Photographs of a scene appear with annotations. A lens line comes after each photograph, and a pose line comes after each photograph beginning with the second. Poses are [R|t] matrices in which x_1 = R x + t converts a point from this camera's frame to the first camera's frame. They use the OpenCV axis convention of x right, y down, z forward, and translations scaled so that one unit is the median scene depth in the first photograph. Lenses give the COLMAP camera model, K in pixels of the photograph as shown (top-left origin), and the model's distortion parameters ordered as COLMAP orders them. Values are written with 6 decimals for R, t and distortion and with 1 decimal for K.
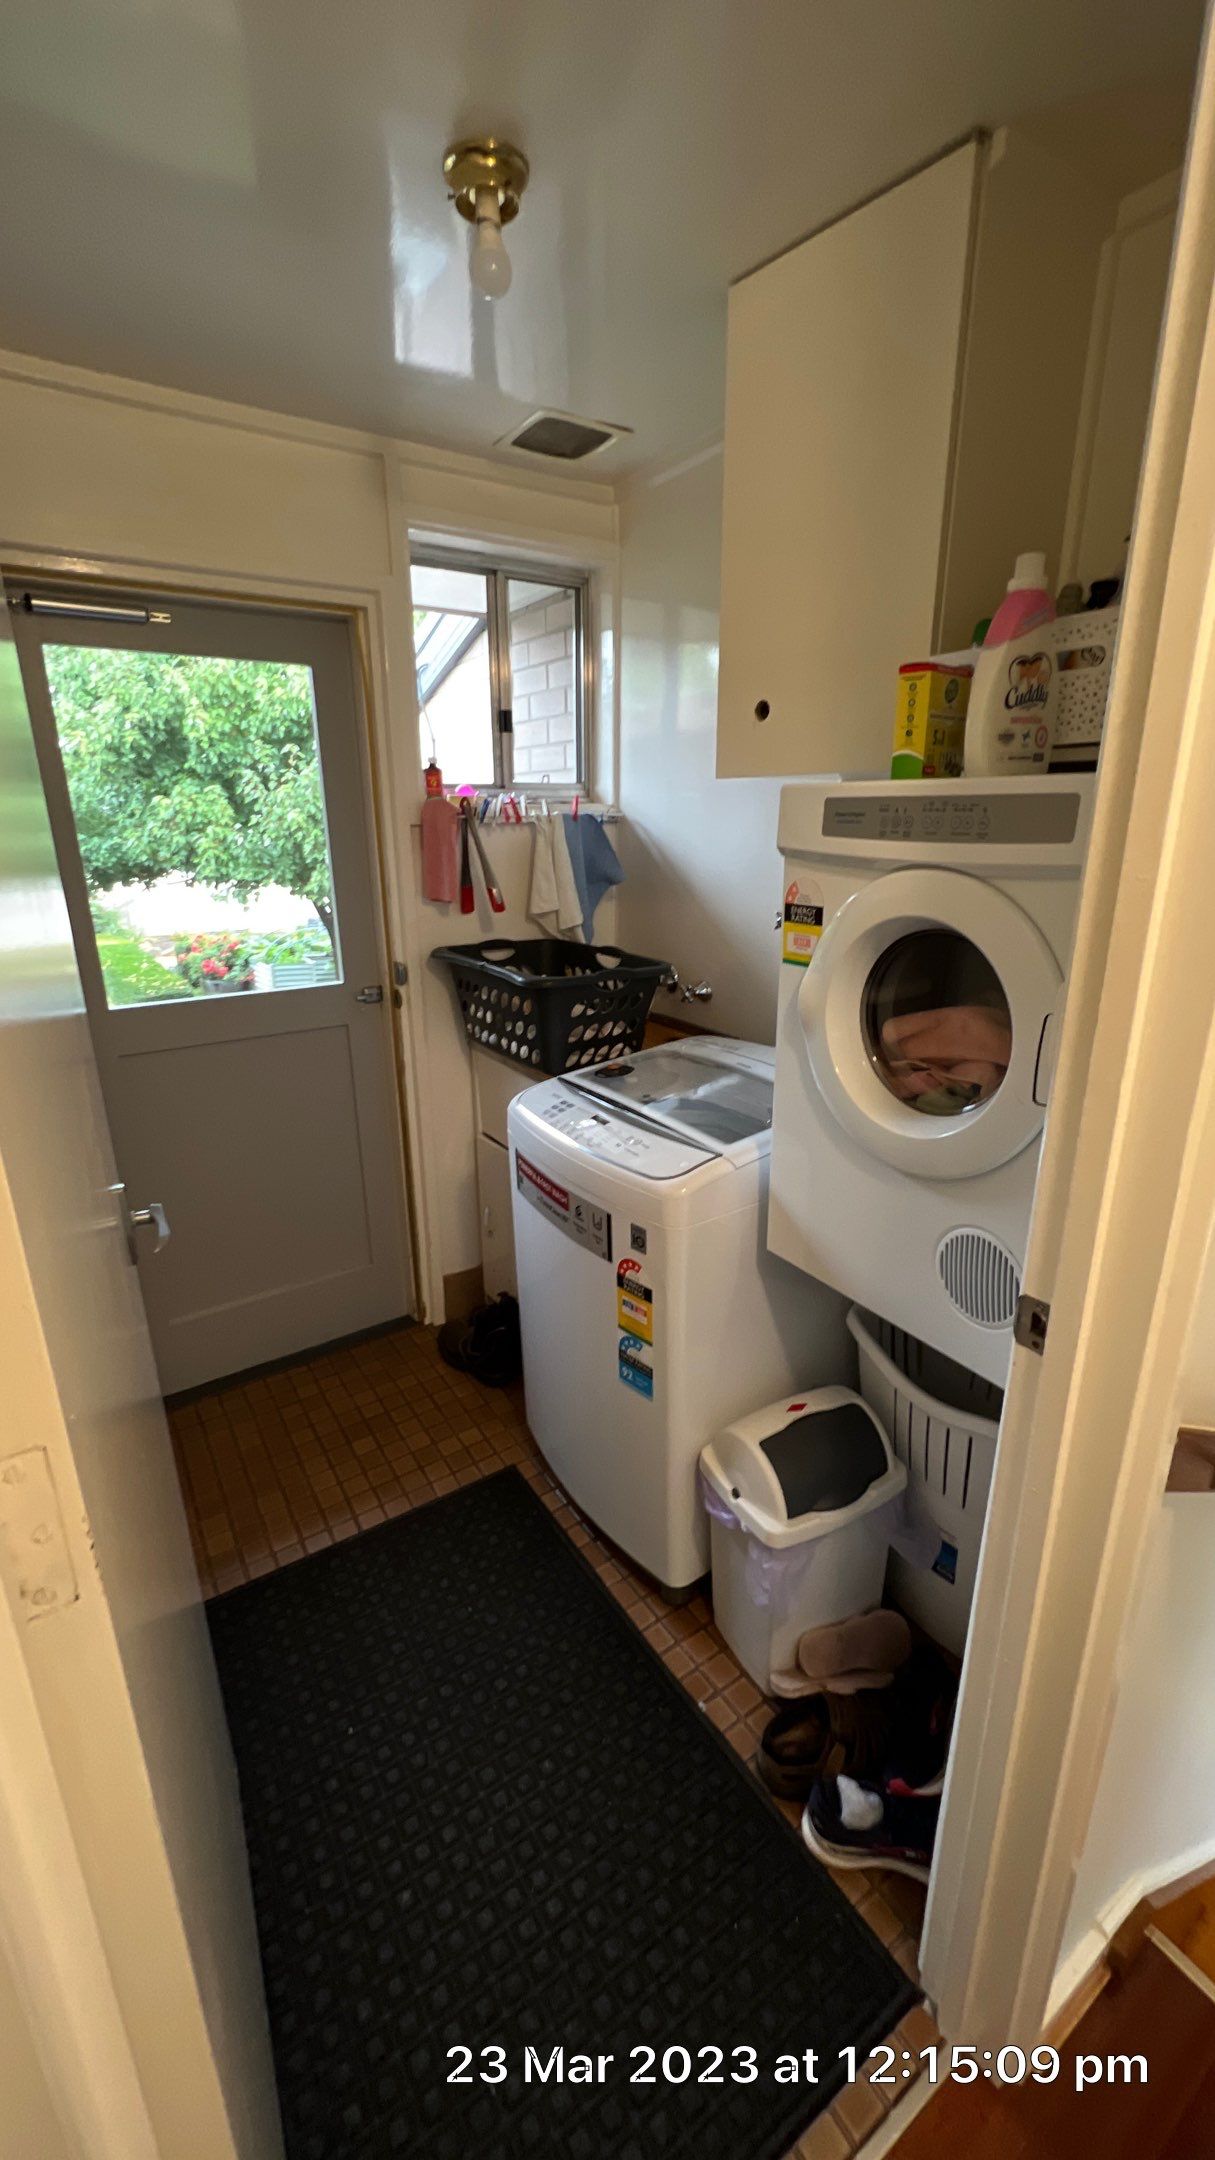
lens RADIAL K [[864.1, 0, 612.6], [0, 864.1, 1072.2], [0, 0, 1]] dist [-0.000701, -0.000091]
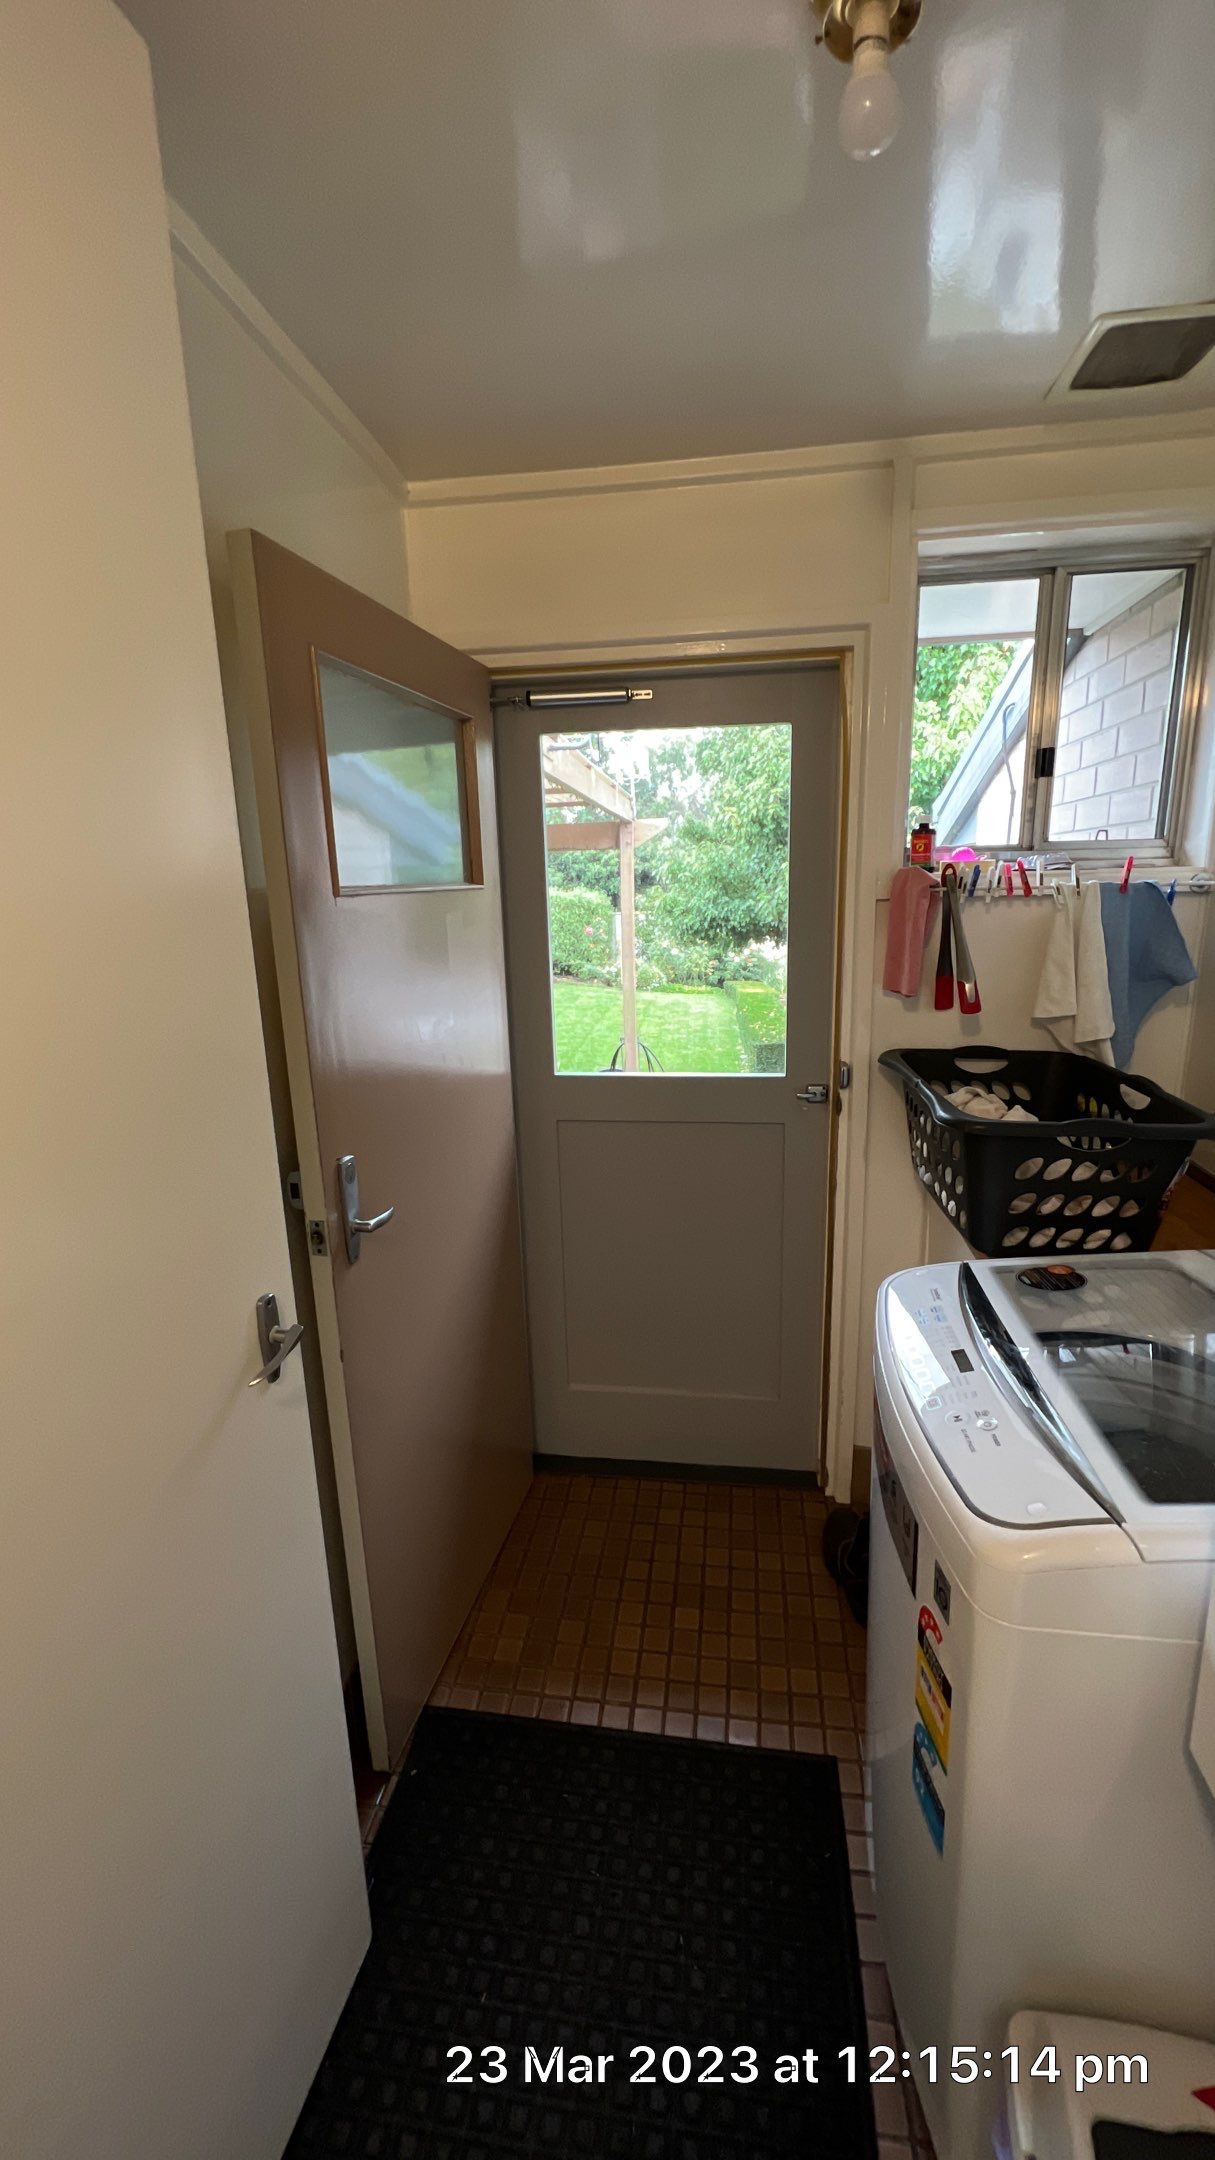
lens RADIAL K [[864.1, 0, 612.6], [0, 864.1, 1072.2], [0, 0, 1]] dist [-0.000701, -0.000091]
pose [[0.745859, 0.134995, -0.652282, 0.129350], [-0.176471, 0.984304, 0.001922, -0.079043], [0.642303, 0.113675, 0.757974, 0.228572]]
